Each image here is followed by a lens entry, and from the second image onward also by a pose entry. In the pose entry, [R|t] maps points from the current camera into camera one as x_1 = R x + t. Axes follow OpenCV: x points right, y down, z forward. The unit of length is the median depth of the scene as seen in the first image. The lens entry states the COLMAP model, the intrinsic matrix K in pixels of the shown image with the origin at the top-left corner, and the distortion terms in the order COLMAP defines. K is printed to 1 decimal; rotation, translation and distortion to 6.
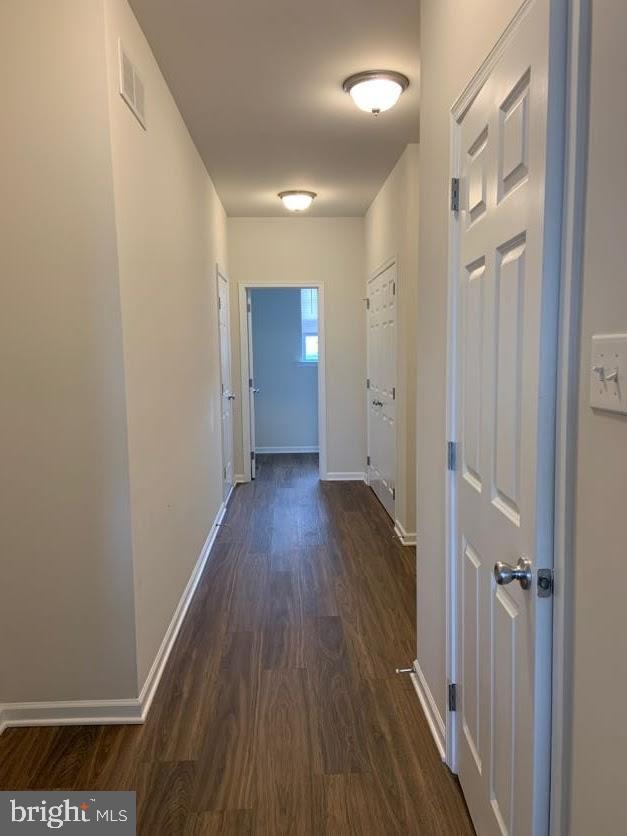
lens RADIAL K [[635.4, 0, 318.1], [0, 635.4, 415.6], [0, 0, 1]] dist [0.122442, -0.151426]
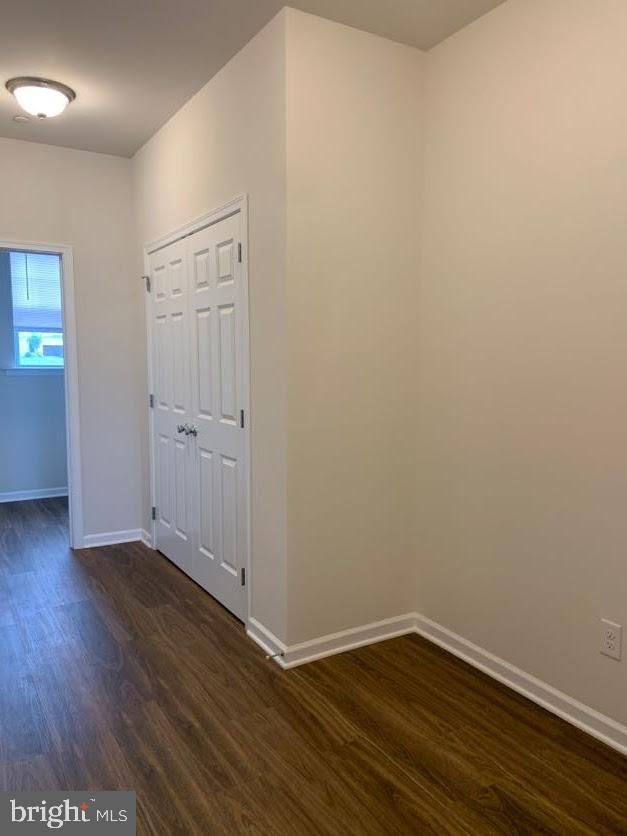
lens RADIAL K [[635.4, 0, 318.1], [0, 635.4, 415.6], [0, 0, 1]] dist [0.122442, -0.151426]
pose [[0.885463, -0.029309, 0.463785, -0.085471], [0.035892, 0.999341, -0.005373, -0.025154], [-0.463322, 0.021403, 0.885932, 0.318131]]
